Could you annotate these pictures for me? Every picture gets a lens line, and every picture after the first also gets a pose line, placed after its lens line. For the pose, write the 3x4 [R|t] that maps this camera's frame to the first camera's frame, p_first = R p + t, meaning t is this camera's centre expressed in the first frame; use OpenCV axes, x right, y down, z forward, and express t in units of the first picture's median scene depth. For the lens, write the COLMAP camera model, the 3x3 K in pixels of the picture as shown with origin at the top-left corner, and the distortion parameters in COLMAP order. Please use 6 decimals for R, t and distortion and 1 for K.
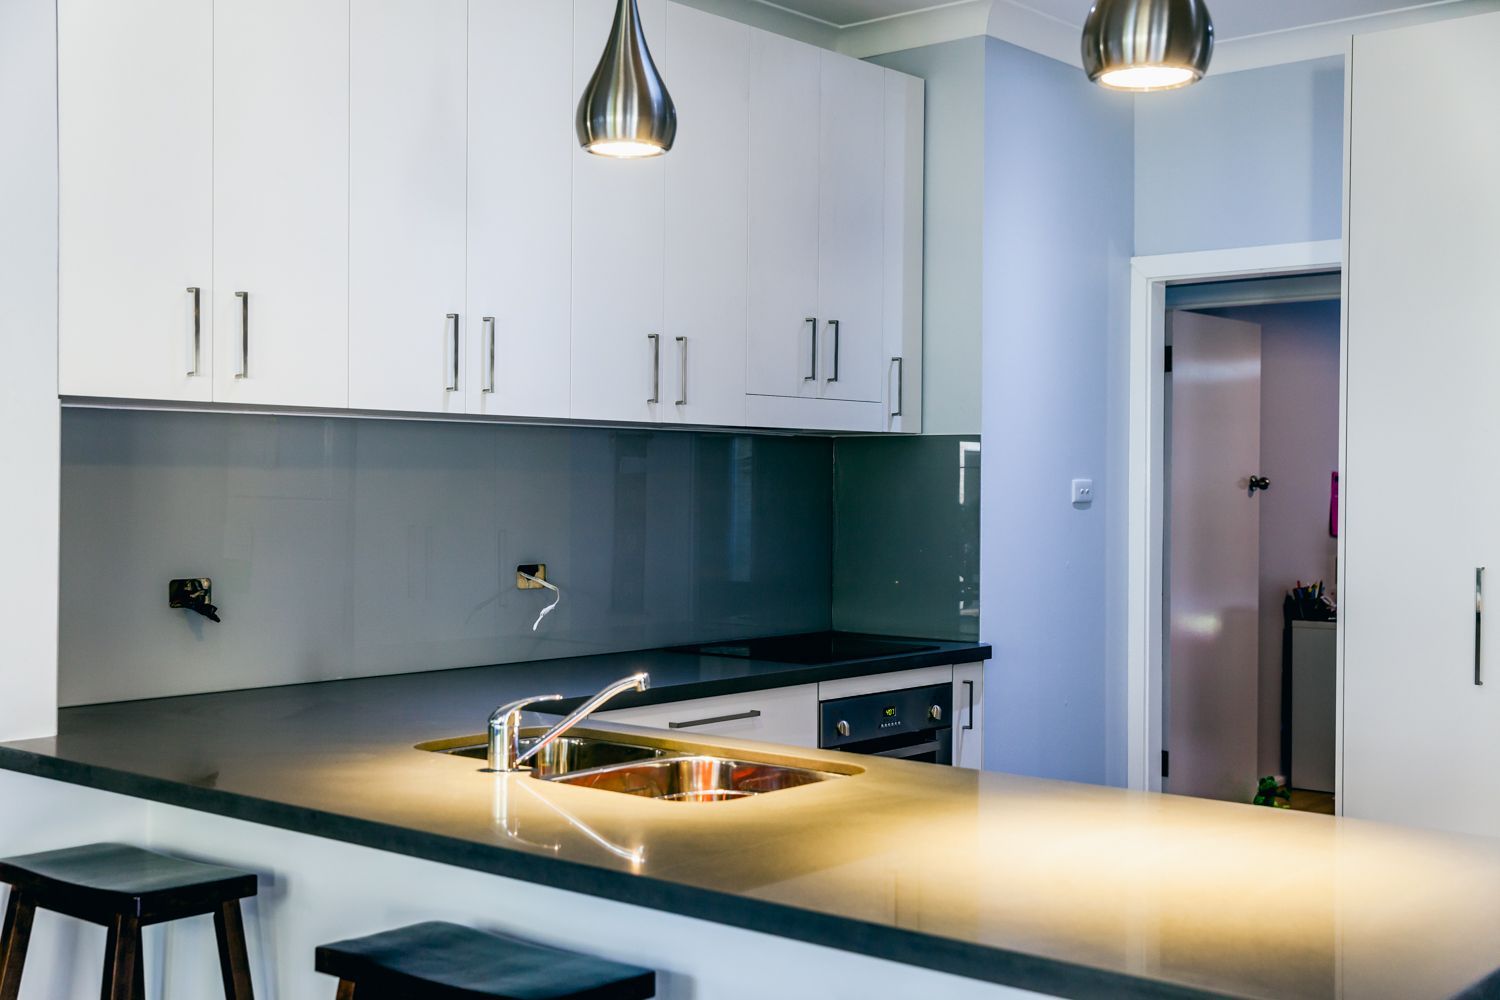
lens RADIAL K [[1746.3, 0, 750.0], [0, 1746.3, 500.0], [0, 0, 1]] dist [0.013589, -0.002603]
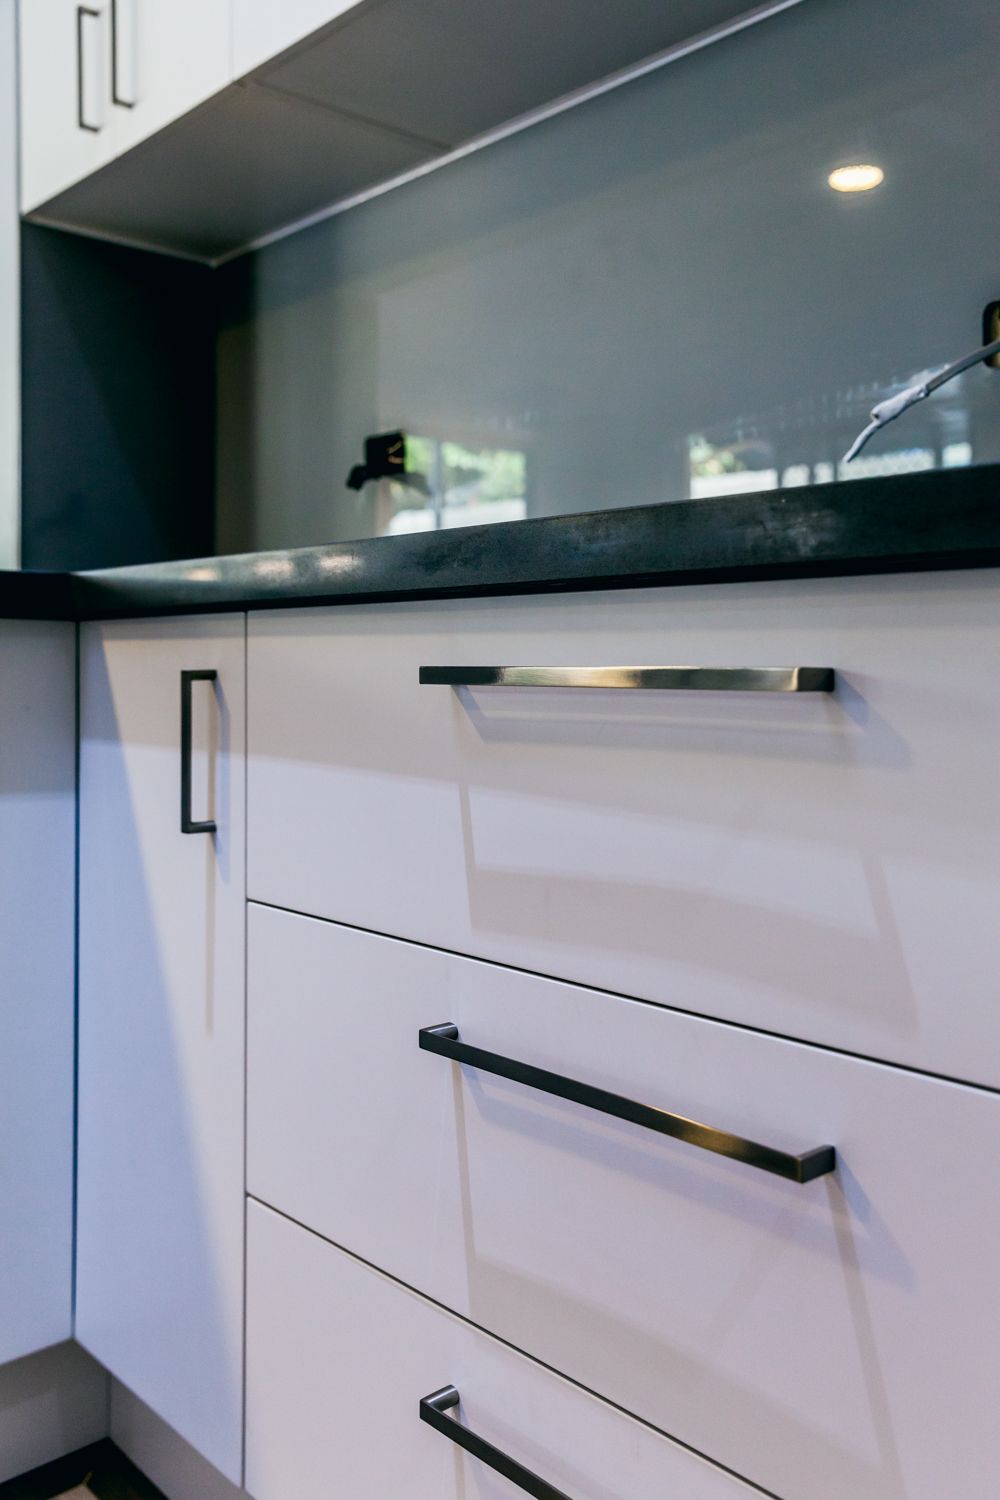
lens RADIAL K [[1312.6, 0, 500.1], [0, 1312.6, 683.8], [0, 0, 1]] dist [0.007420, -0.001700]
pose [[-0.142308, 0.005750, -0.989806, 0.156458], [-0.013233, 0.999883, 0.007711, 0.119550], [0.989734, 0.014195, -0.142215, 0.968803]]
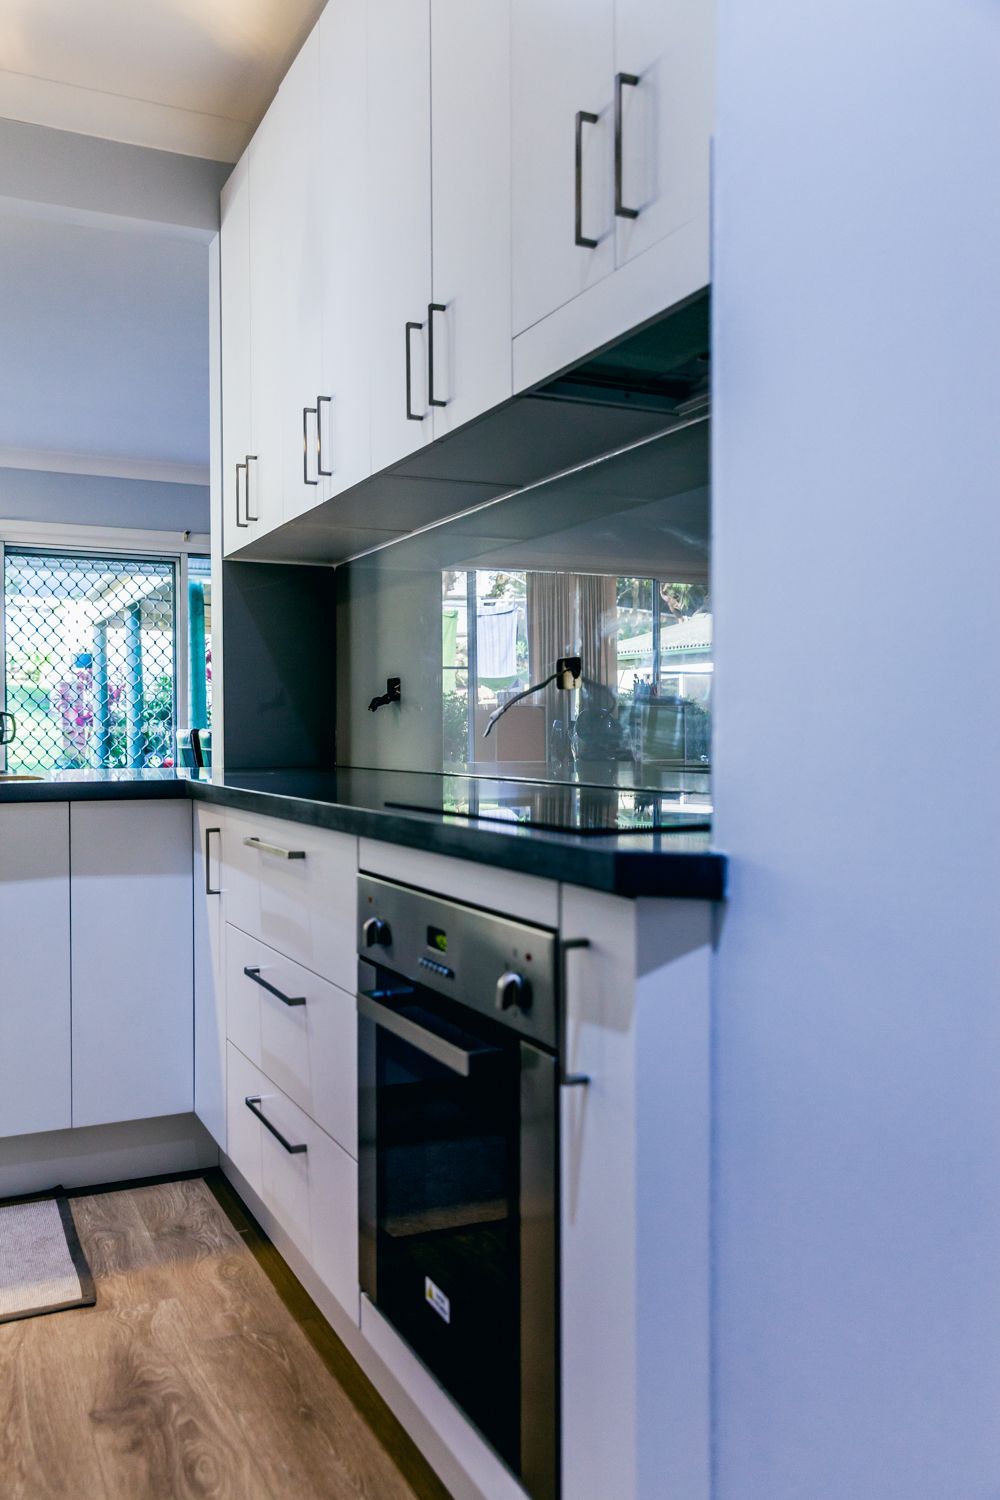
lens RADIAL K [[1238.2, 0, 500.0], [0, 1238.2, 750.0], [0, 0, 1]] dist [0.007819, 0.004042]
pose [[-0.409241, 0.006764, -0.912401, 0.397913], [-0.008760, 0.999897, 0.011342, 0.074248], [0.912384, 0.012634, -0.409140, 1.243004]]
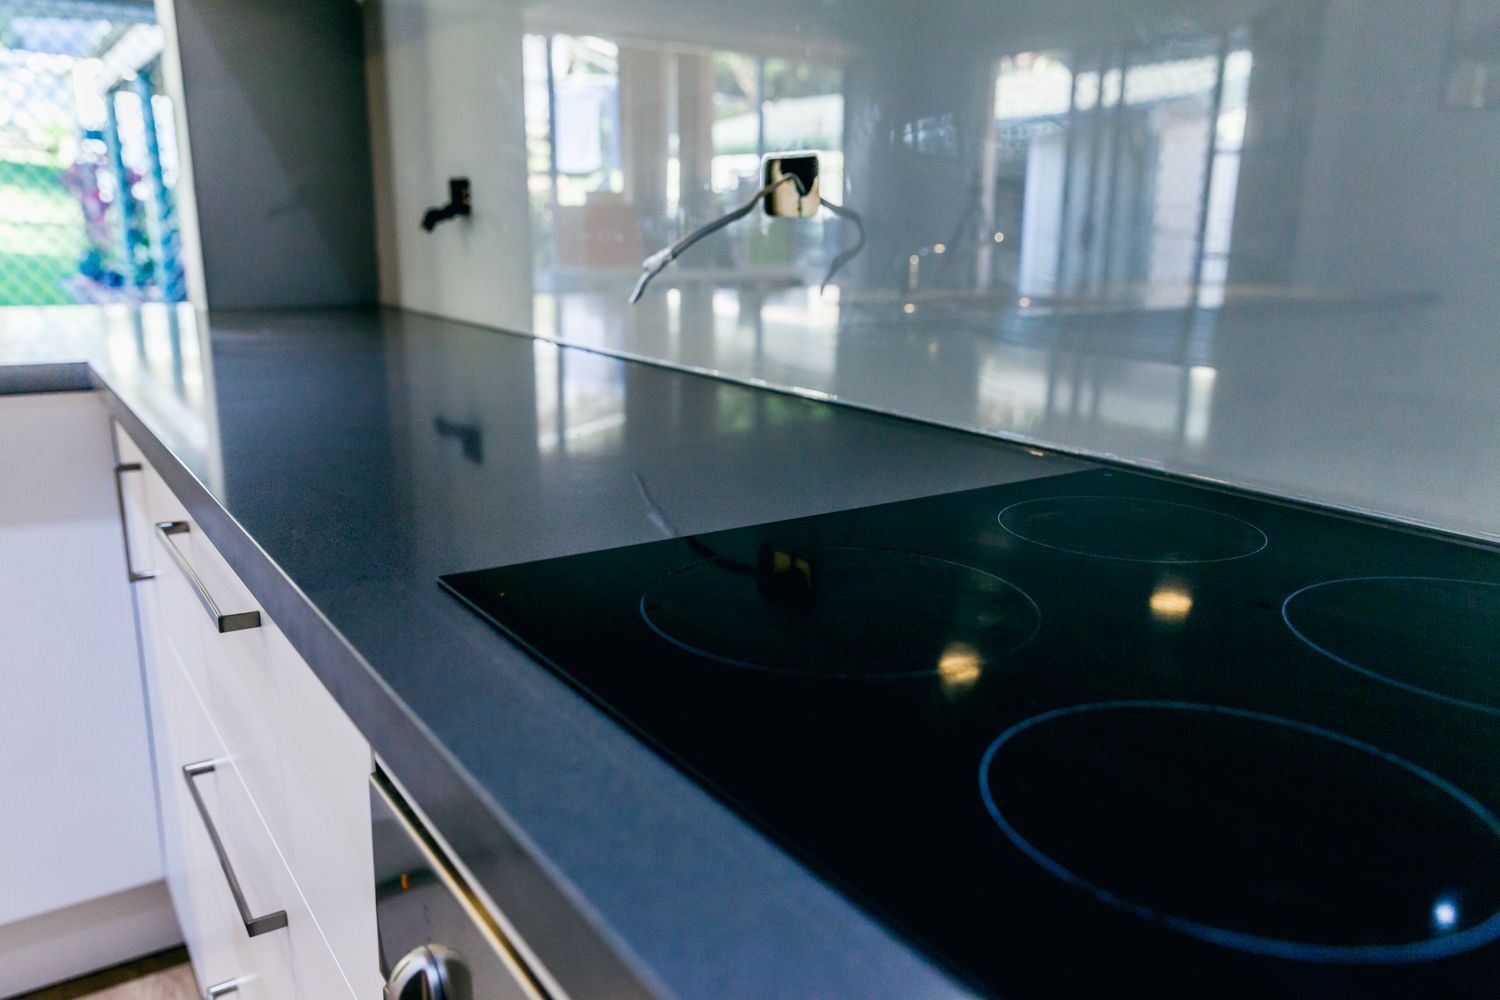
lens RADIAL K [[1173.1, 0, 750.0], [0, 1173.1, 500.0], [0, 0, 1]] dist [0.022173, 0.001723]
pose [[-0.272021, 0.210161, -0.939062, 0.157987], [-0.022241, 0.974226, 0.224474, 0.055723], [0.962034, 0.081947, -0.260336, 1.111273]]
